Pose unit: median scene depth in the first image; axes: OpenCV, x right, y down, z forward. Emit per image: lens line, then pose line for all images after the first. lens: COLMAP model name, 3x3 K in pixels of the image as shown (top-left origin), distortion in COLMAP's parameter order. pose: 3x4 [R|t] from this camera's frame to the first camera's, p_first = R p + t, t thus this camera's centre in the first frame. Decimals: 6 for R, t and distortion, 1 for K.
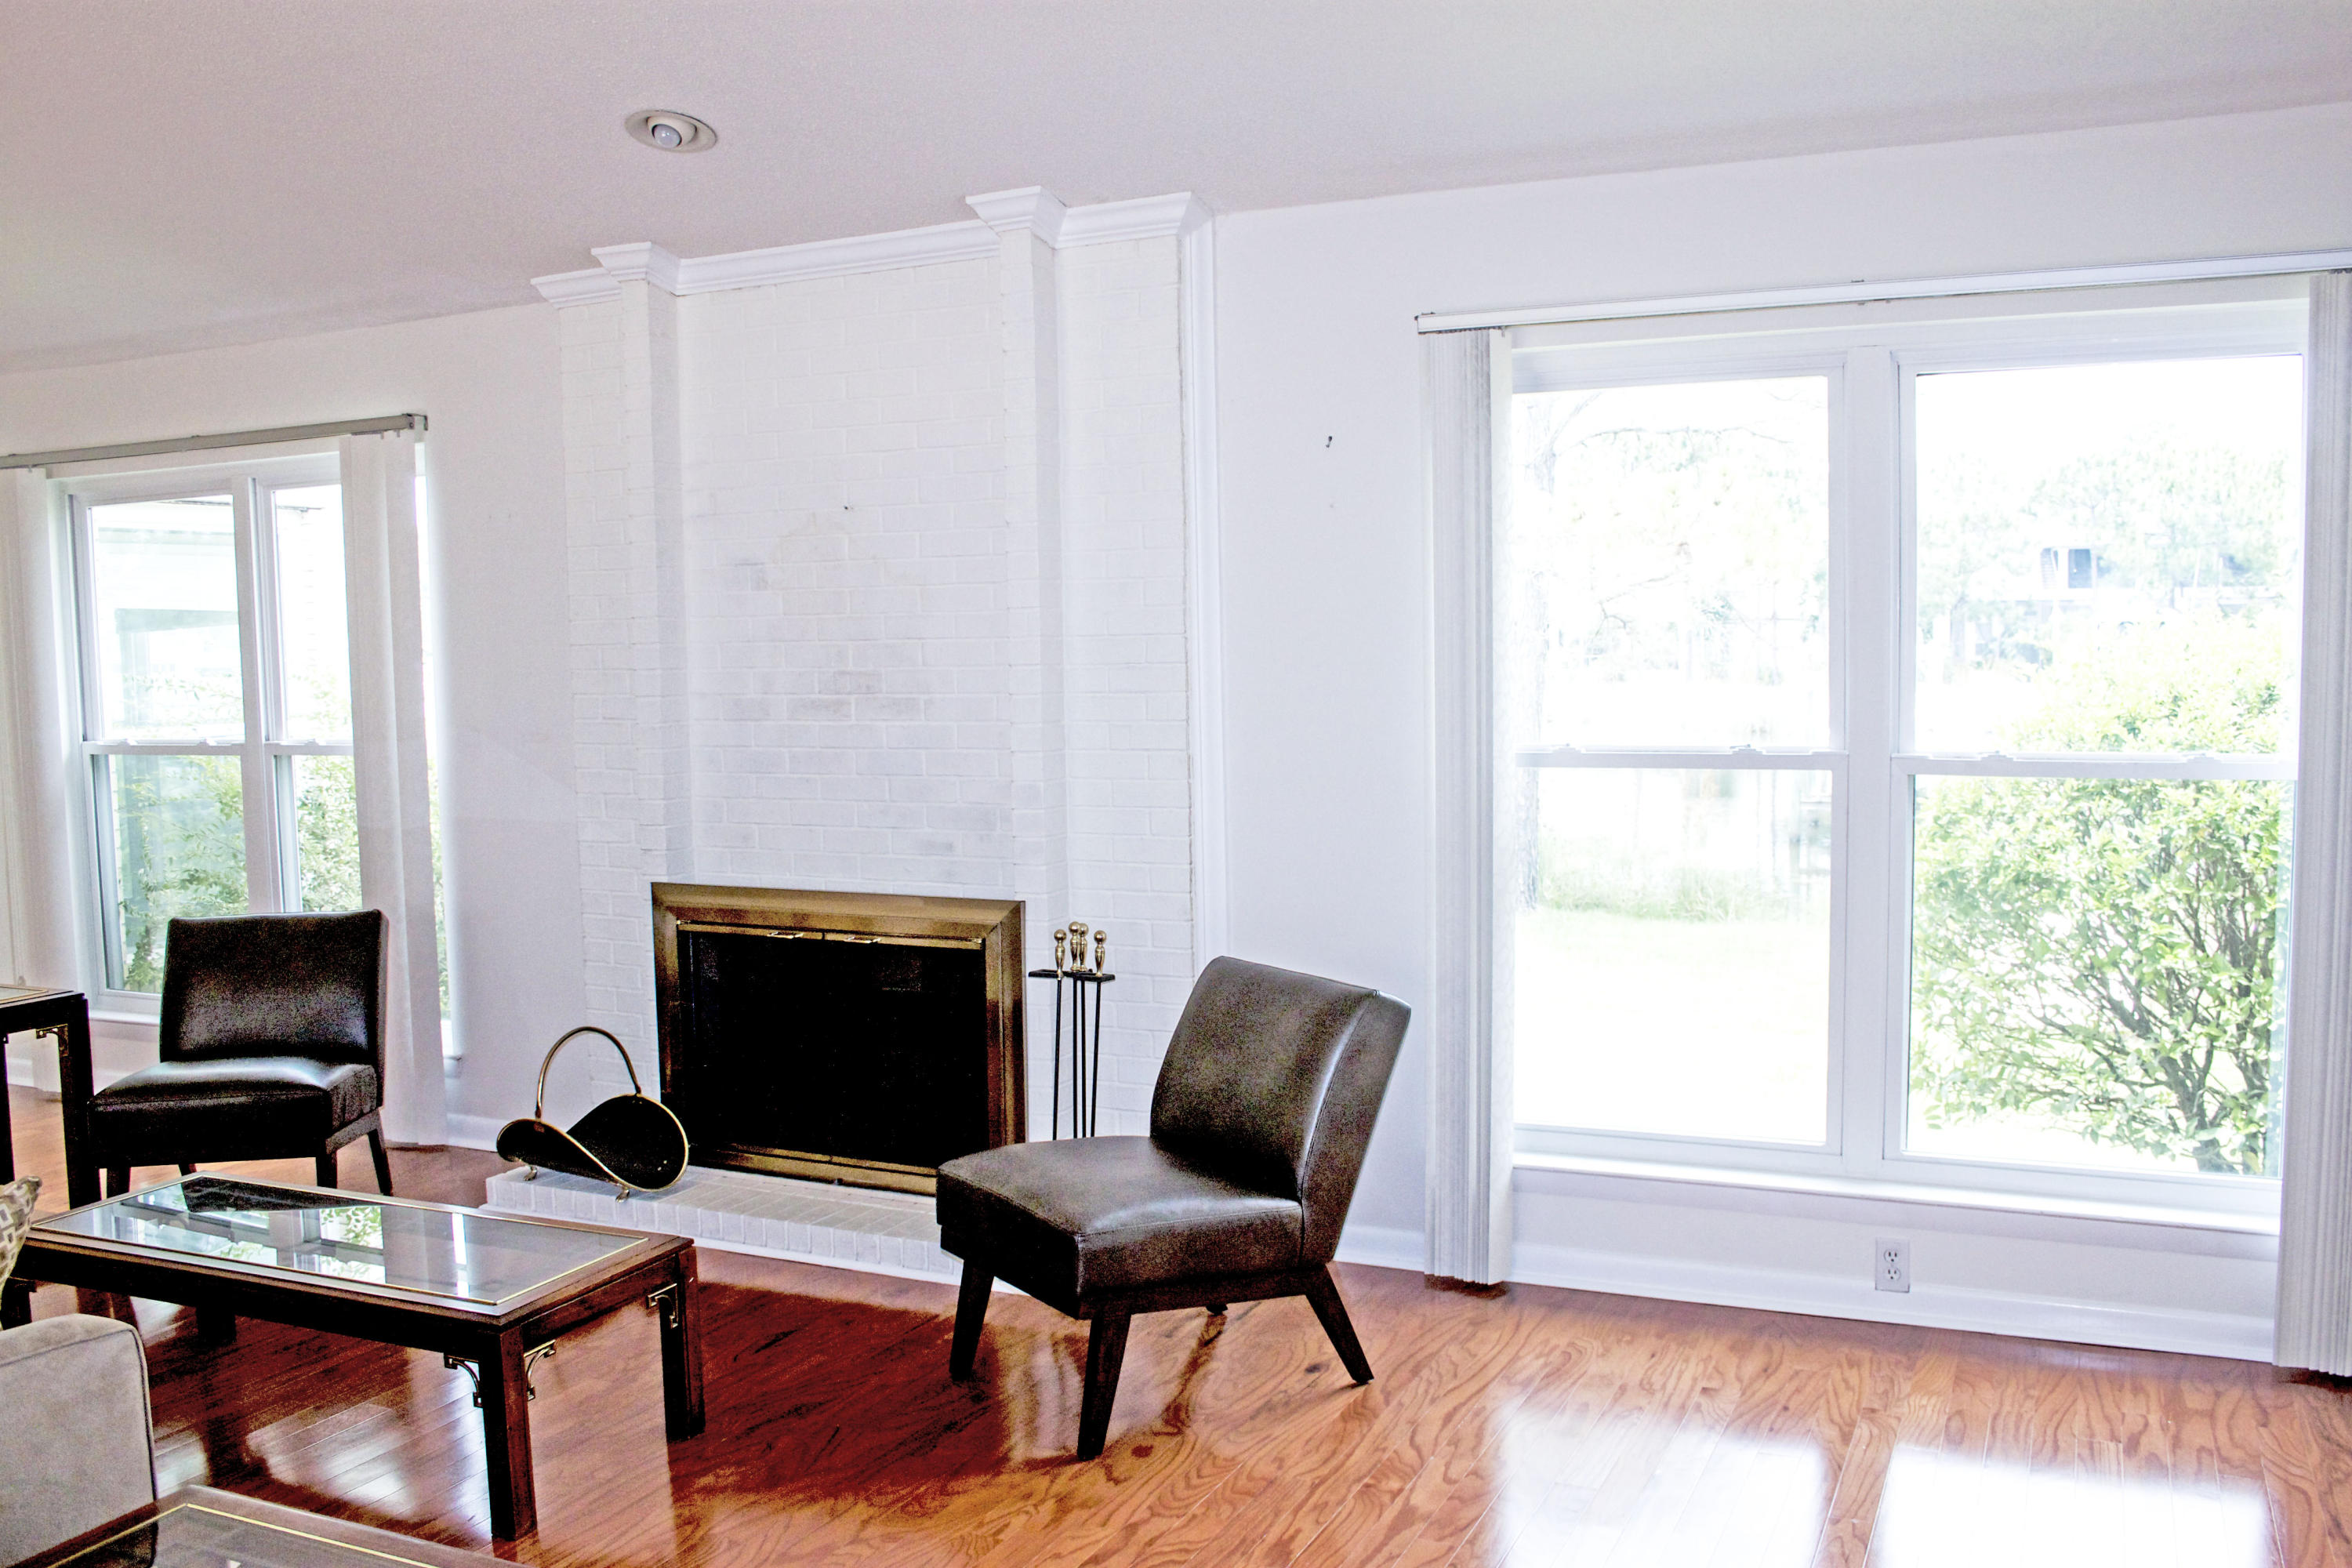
lens RADIAL K [[1975.1, 0, 1187.6], [0, 1975.1, 790.4], [0, 0, 1]] dist [-0.161344, 0.142120]
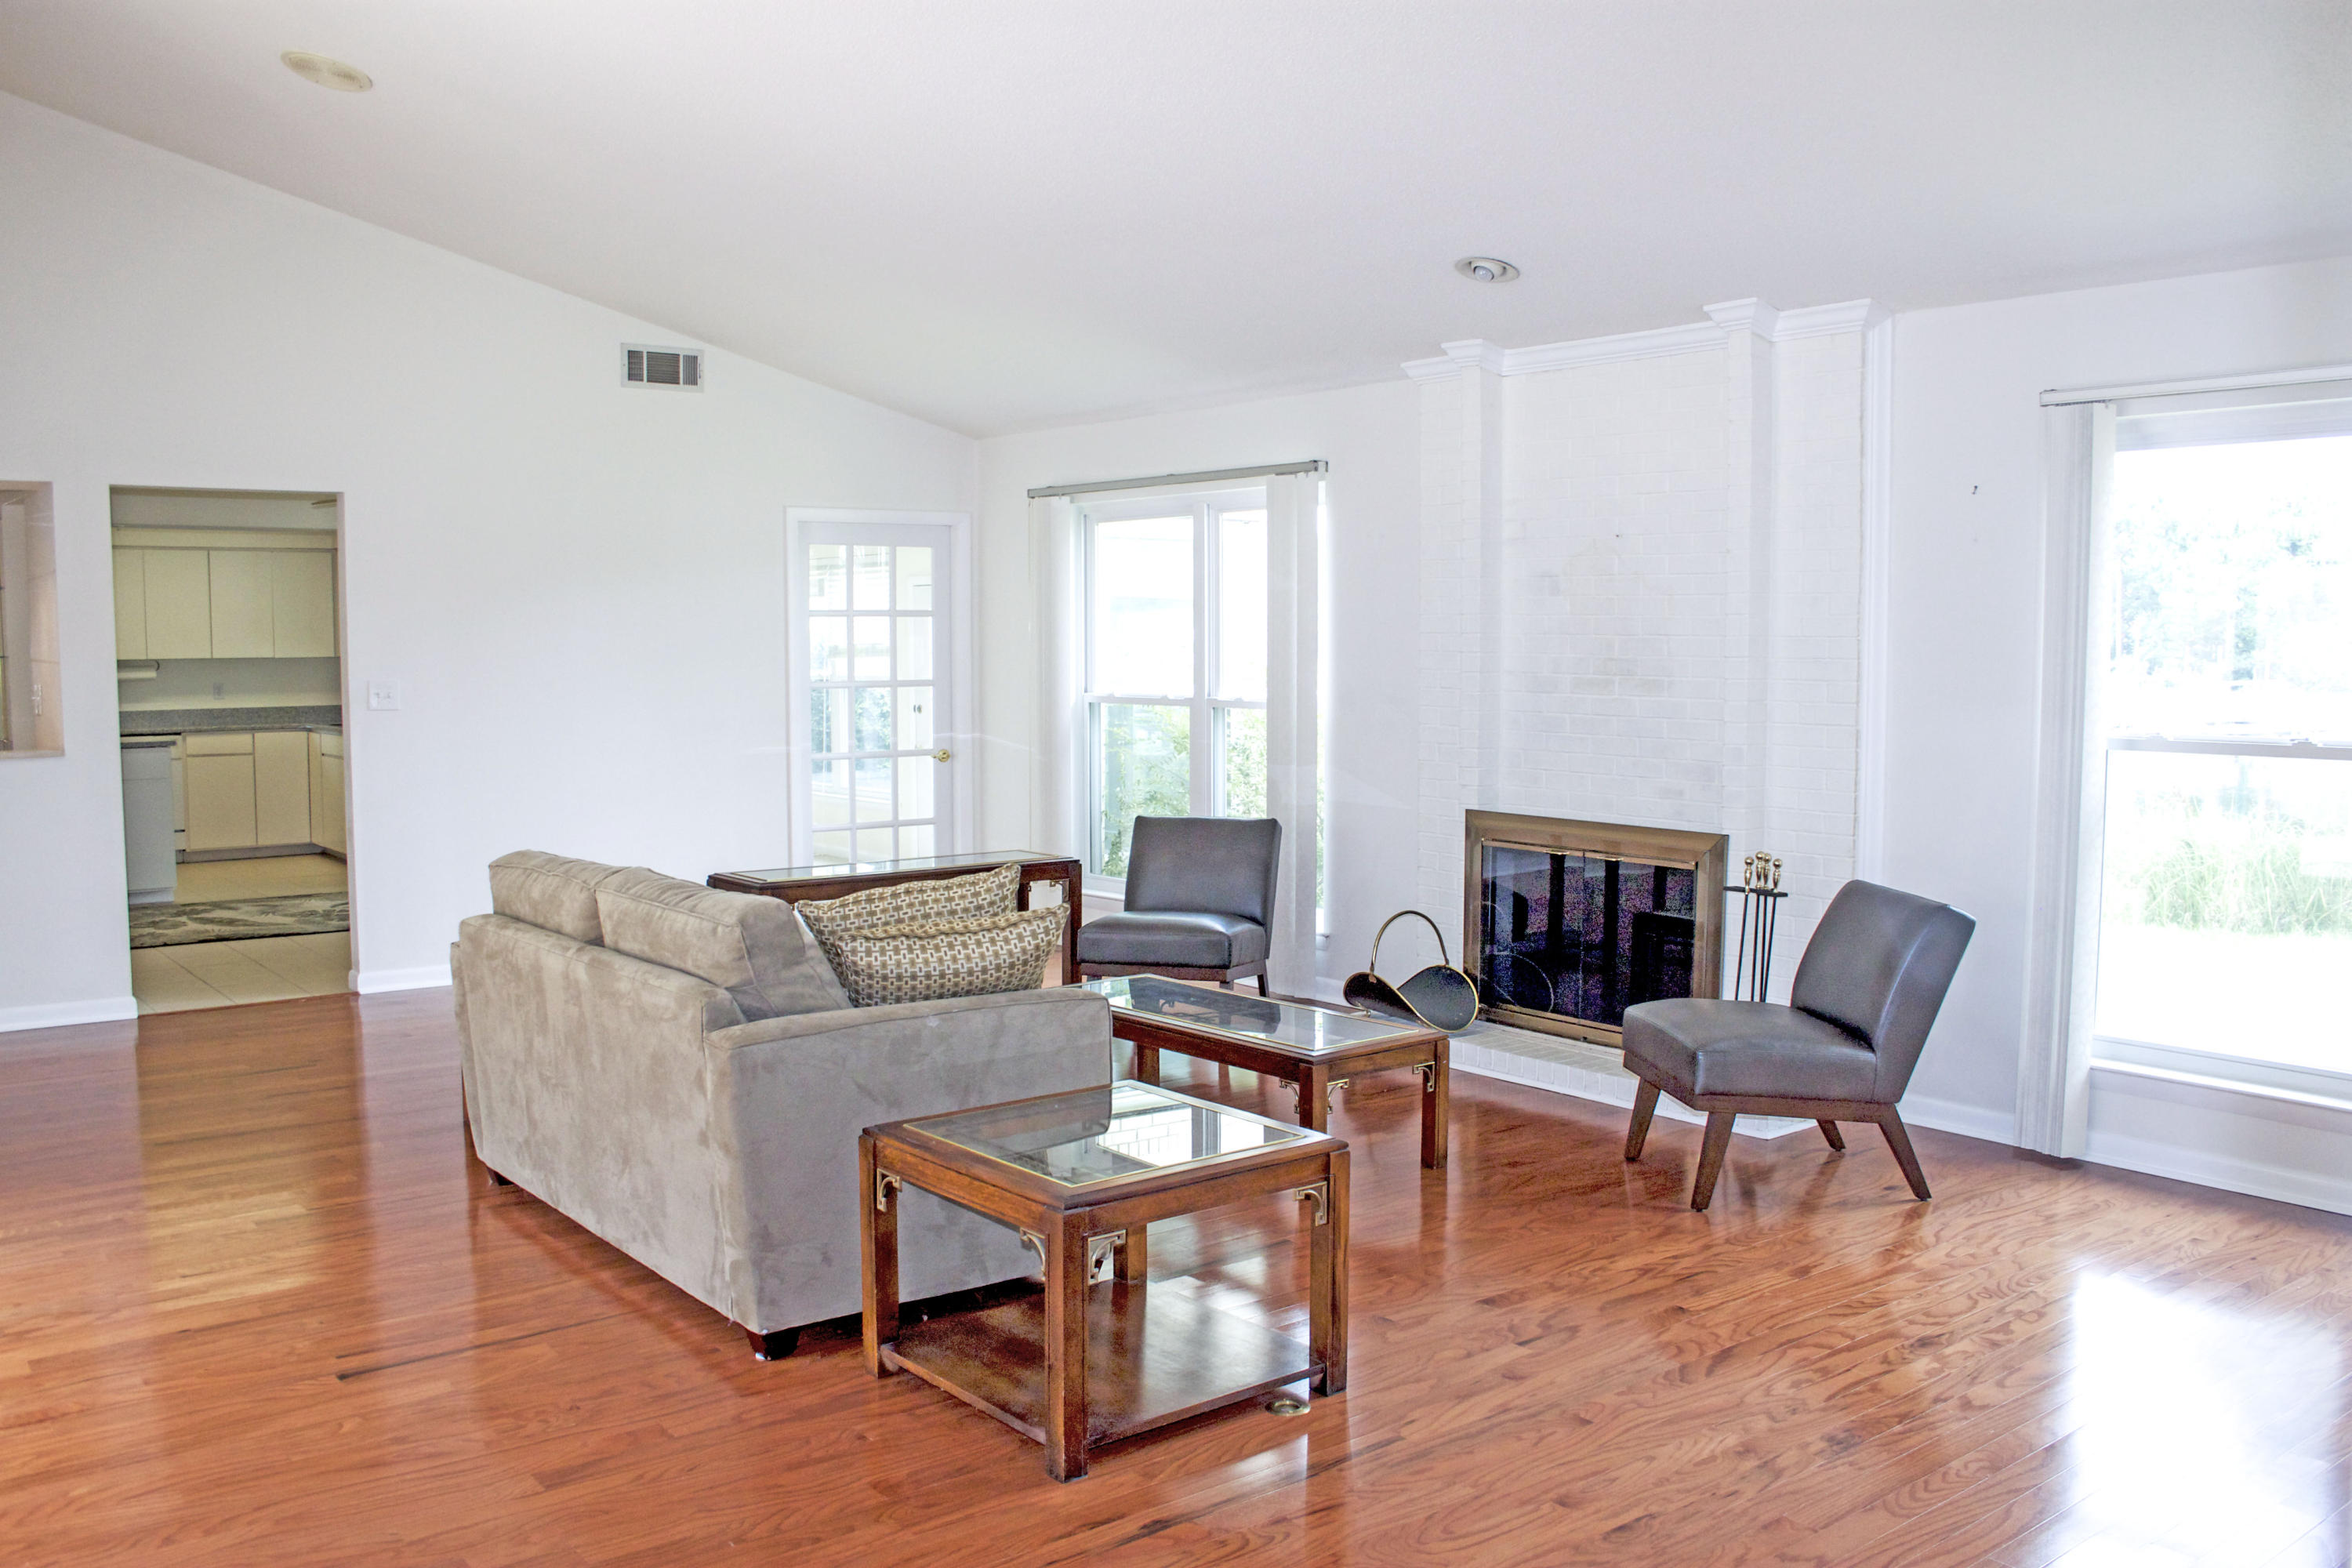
lens RADIAL K [[1975.1, 0, 1192.0], [0, 1975.1, 783.5], [0, 0, 1]] dist [-0.161344, 0.142120]
pose [[0.893755, 0.052440, -0.445480, 0.178033], [-0.051977, 0.998560, 0.013268, 0.022909], [0.445534, 0.011296, 0.895194, -0.337427]]
